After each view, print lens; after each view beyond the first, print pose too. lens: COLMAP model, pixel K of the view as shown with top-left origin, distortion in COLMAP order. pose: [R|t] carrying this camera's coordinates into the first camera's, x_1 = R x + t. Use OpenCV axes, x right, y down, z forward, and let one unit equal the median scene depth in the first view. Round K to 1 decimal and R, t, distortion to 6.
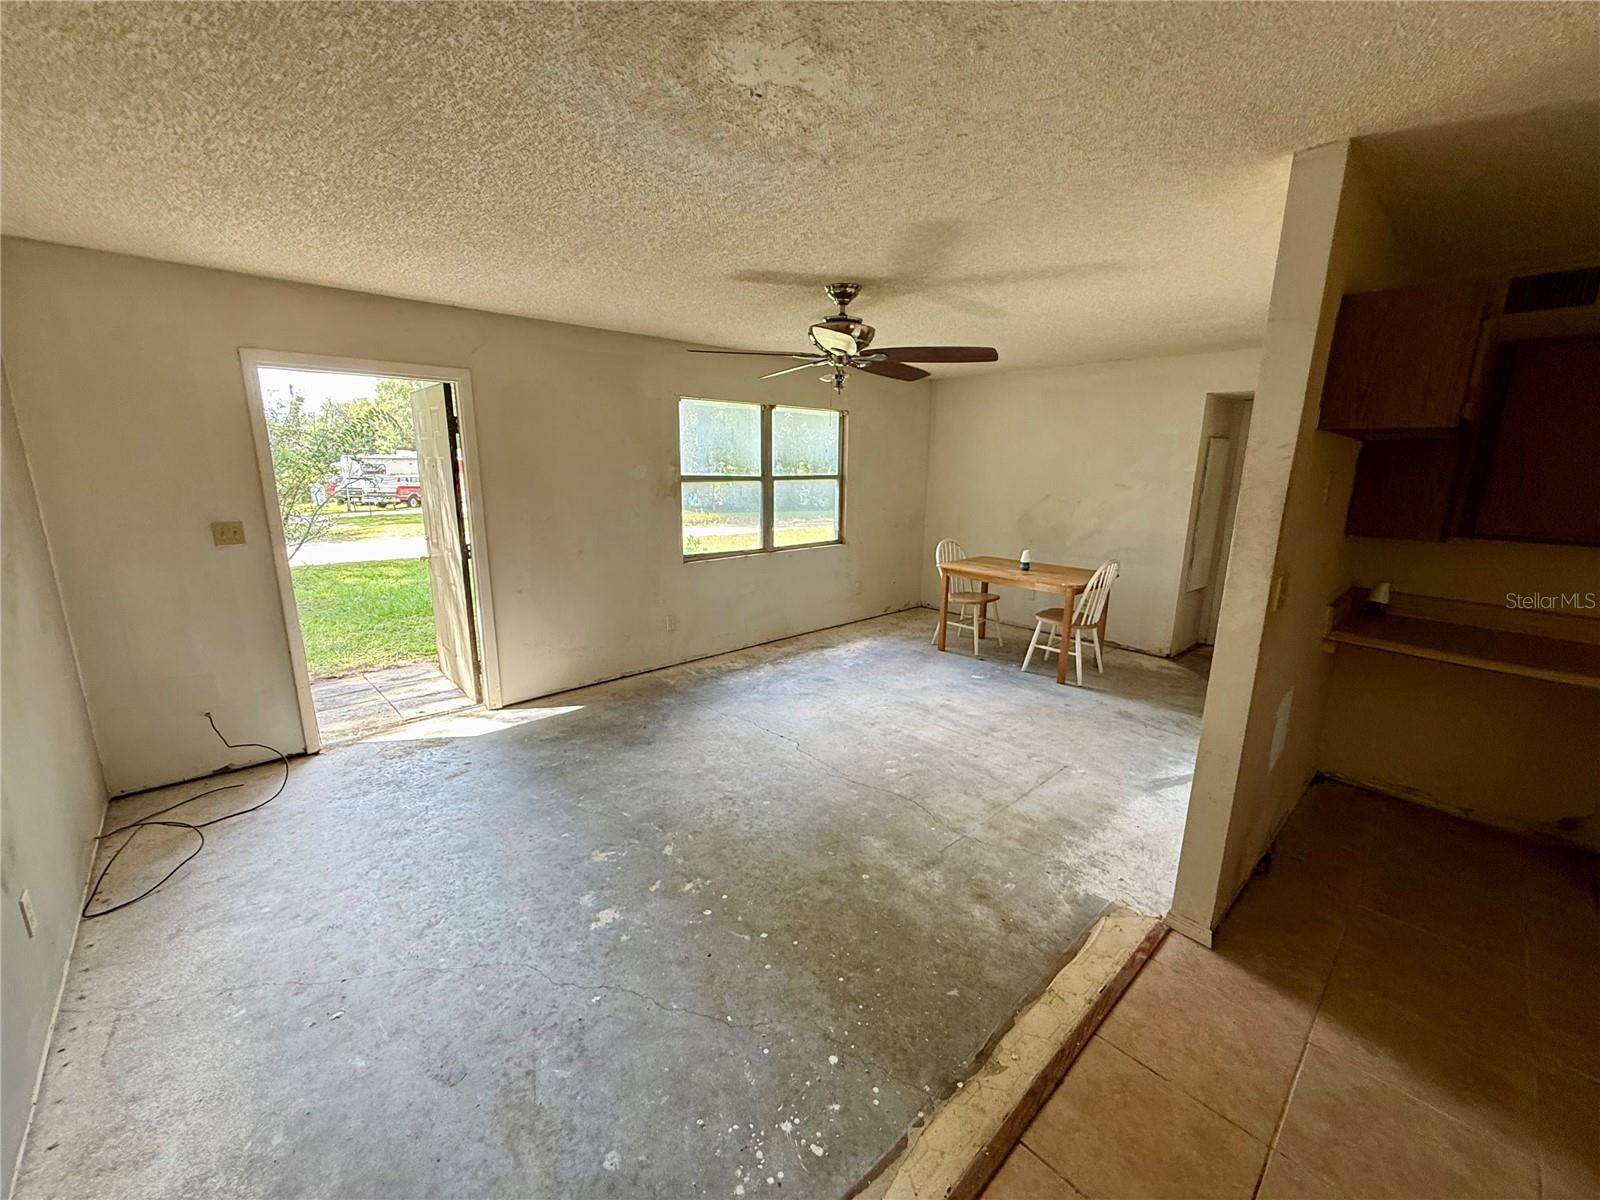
lens RADIAL K [[636.5, 0, 797.1], [0, 636.5, 600.2], [0, 0, 1]] dist [-0.000266, 0.000434]
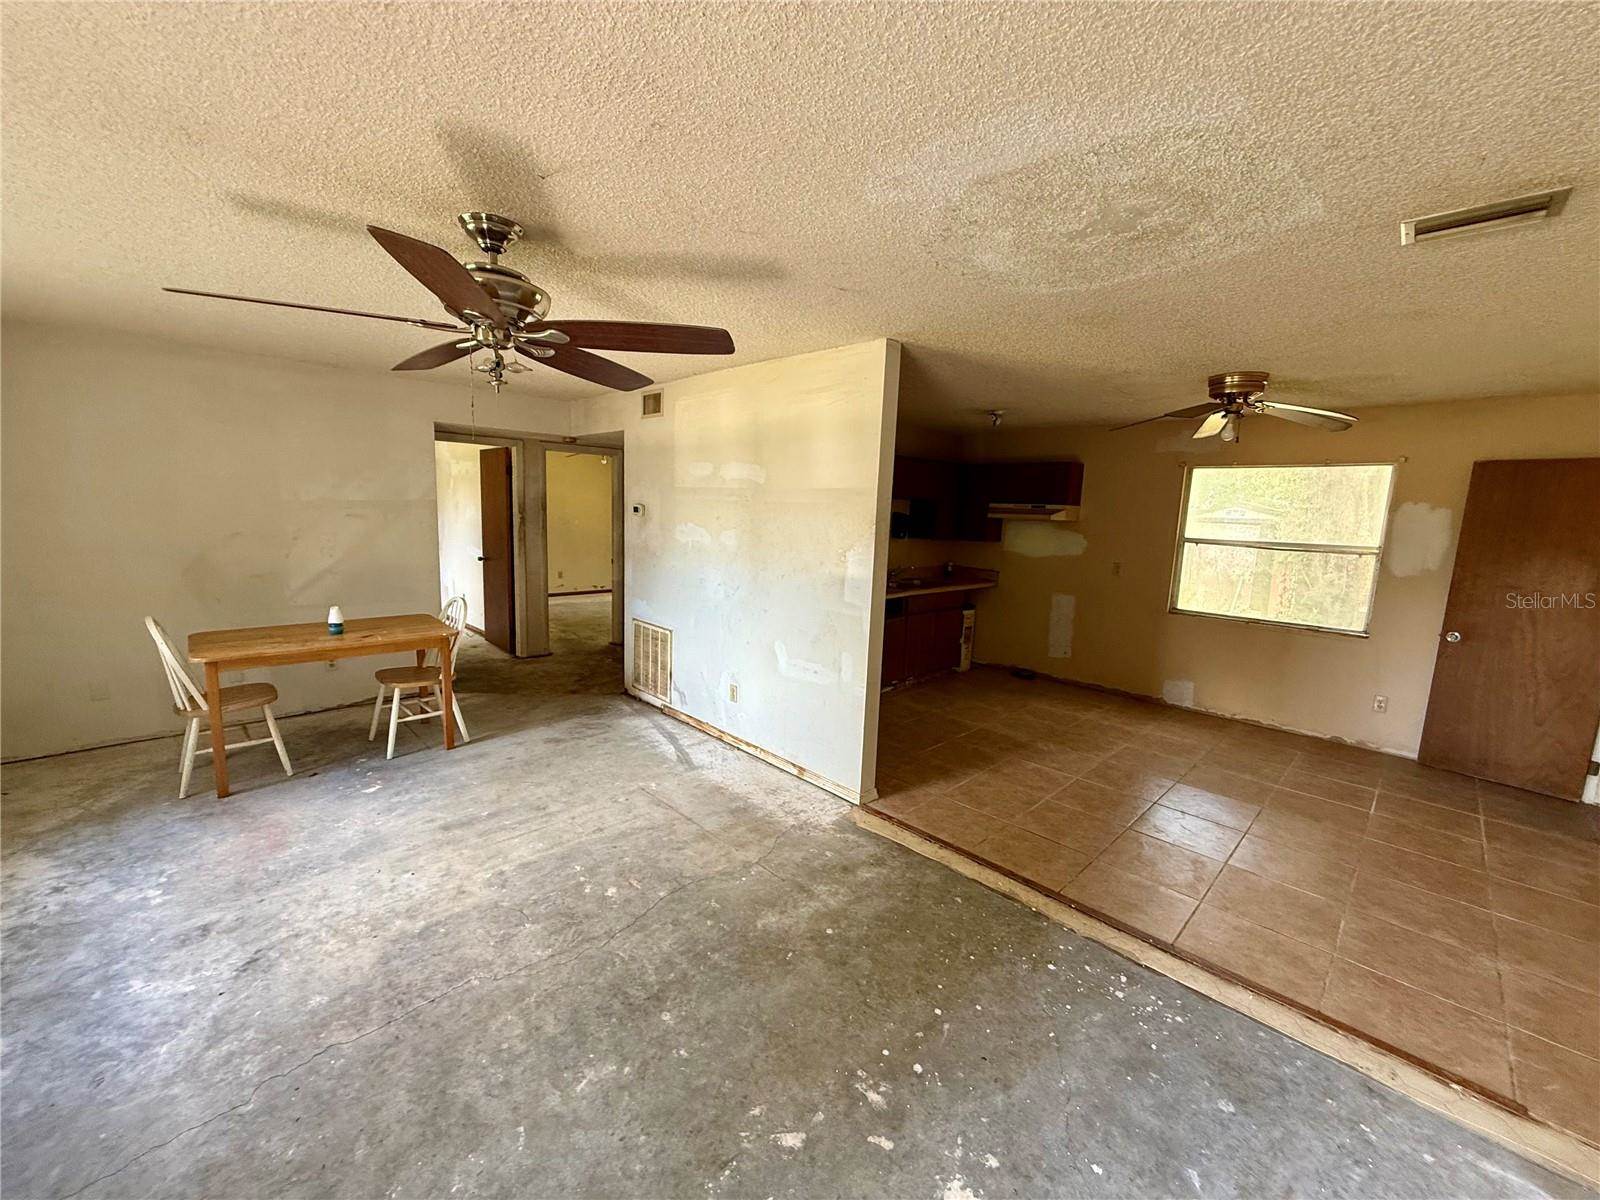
lens RADIAL K [[636.5, 0, 794.0], [0, 636.5, 598.3], [0, 0, 1]] dist [-0.000266, 0.000434]
pose [[-0.022396, -0.158139, 0.987163, -0.655083], [0.180683, 0.970510, 0.159571, -0.189918], [-0.983286, 0.181938, 0.006838, 0.814378]]
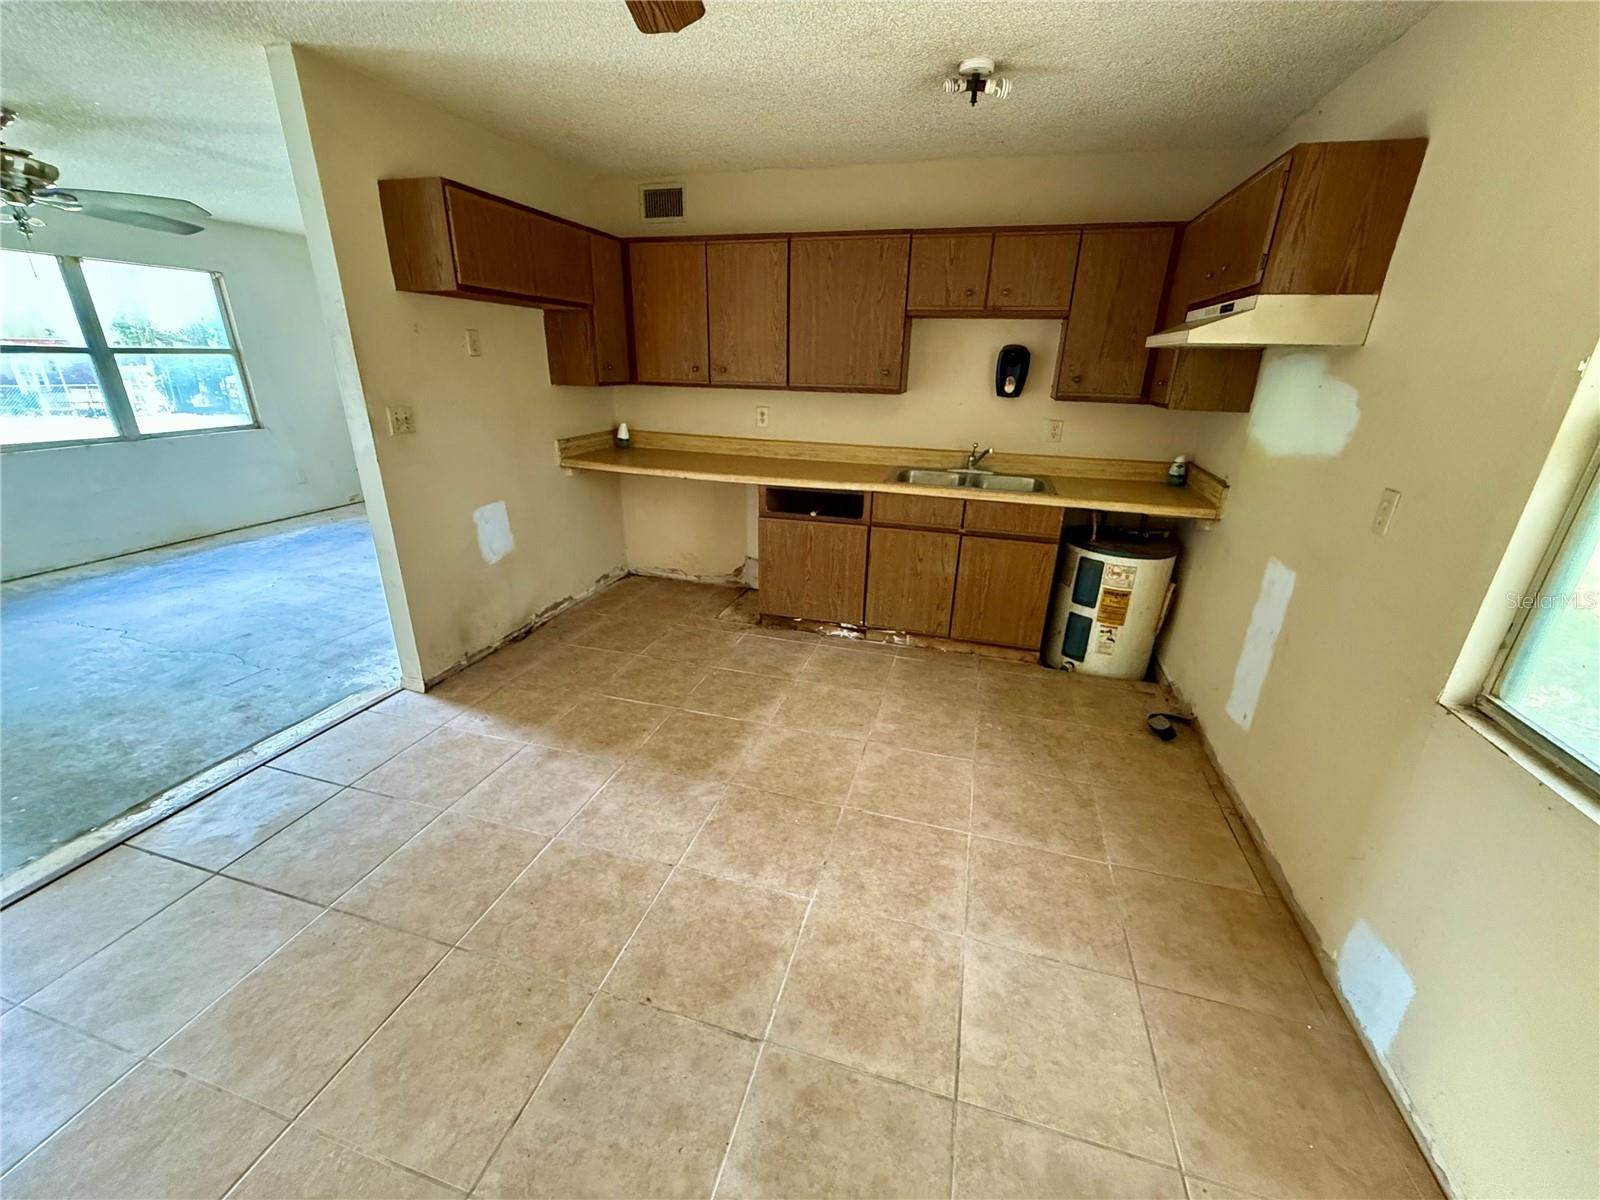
lens RADIAL K [[636.5, 0, 795.3], [0, 636.5, 597.7], [0, 0, 1]] dist [-0.000266, 0.000434]
pose [[0.859415, -0.177962, 0.479307, 0.524067], [0.102738, 0.978456, 0.179079, 0.134044], [-0.500850, -0.104660, 0.859183, -0.405952]]
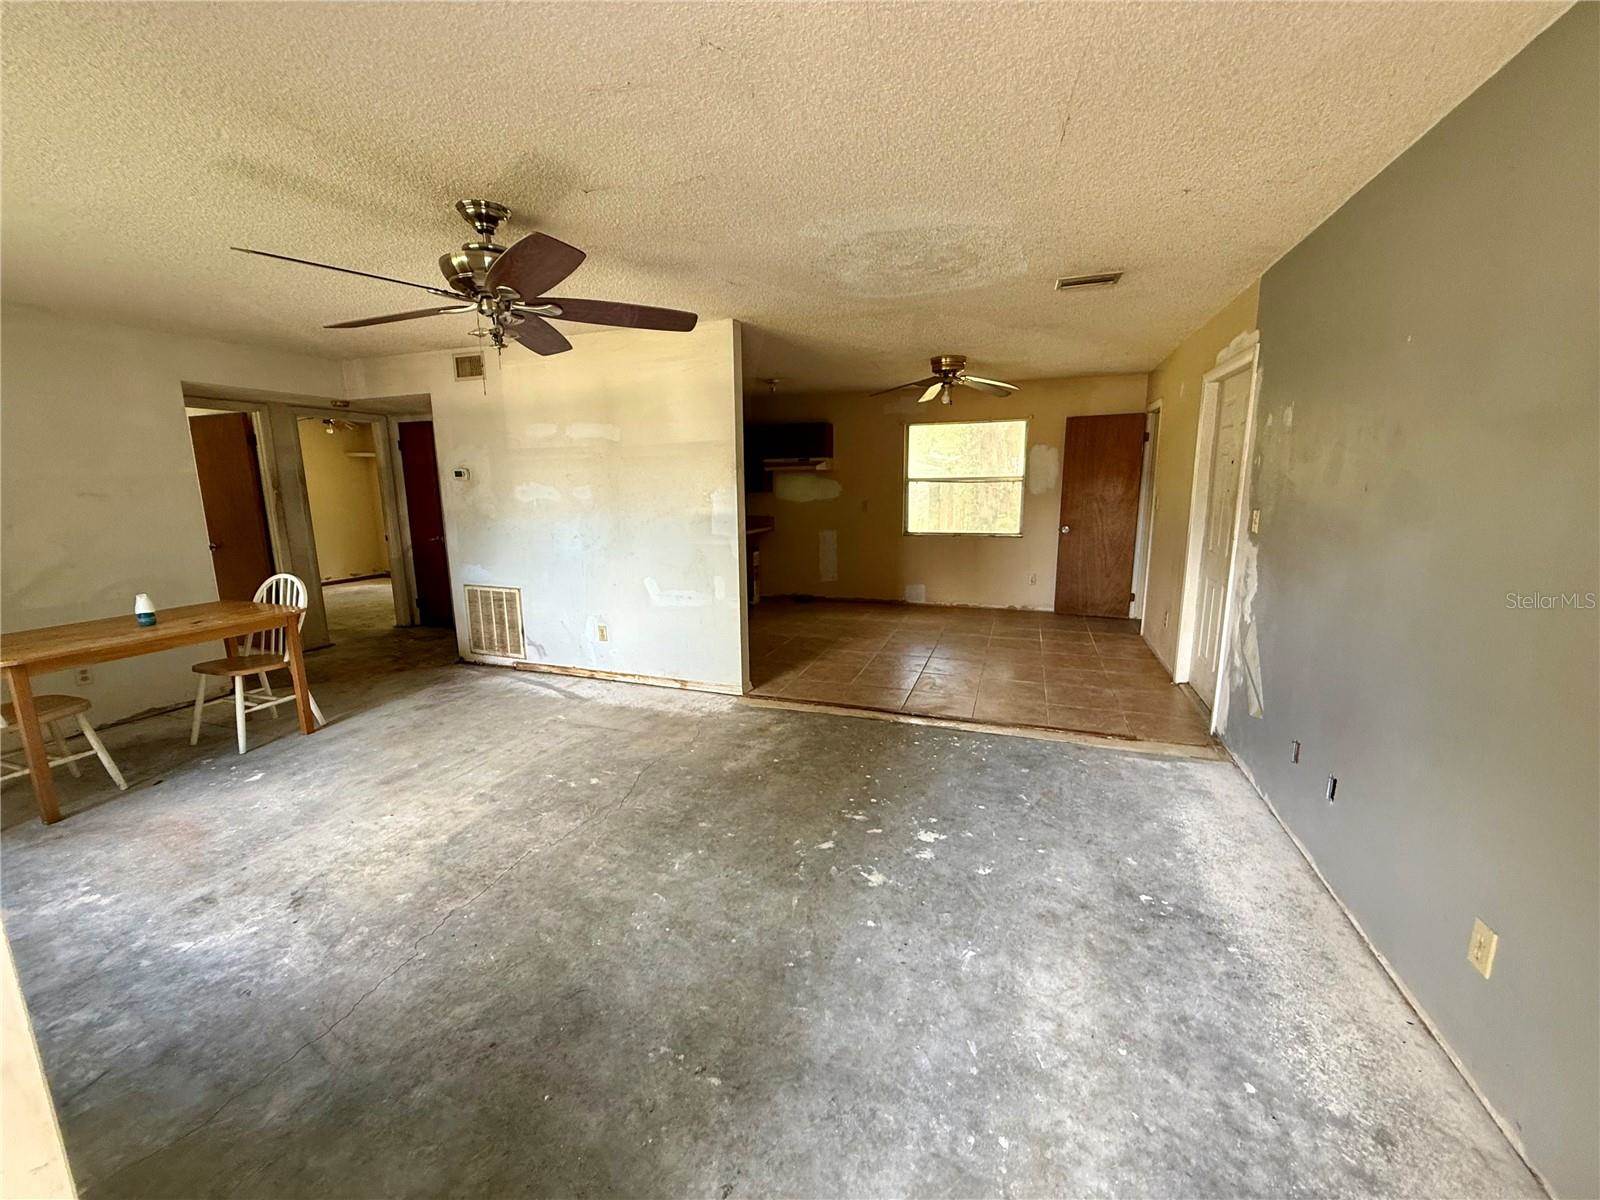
lens RADIAL K [[636.5, 0, 793.5], [0, 636.5, 596.4], [0, 0, 1]] dist [-0.000266, 0.000434]
pose [[-0.455795, -0.166416, 0.874390, -0.867613], [0.199867, 0.938144, 0.282735, -0.219990], [-0.867355, 0.303631, -0.394340, 1.185903]]
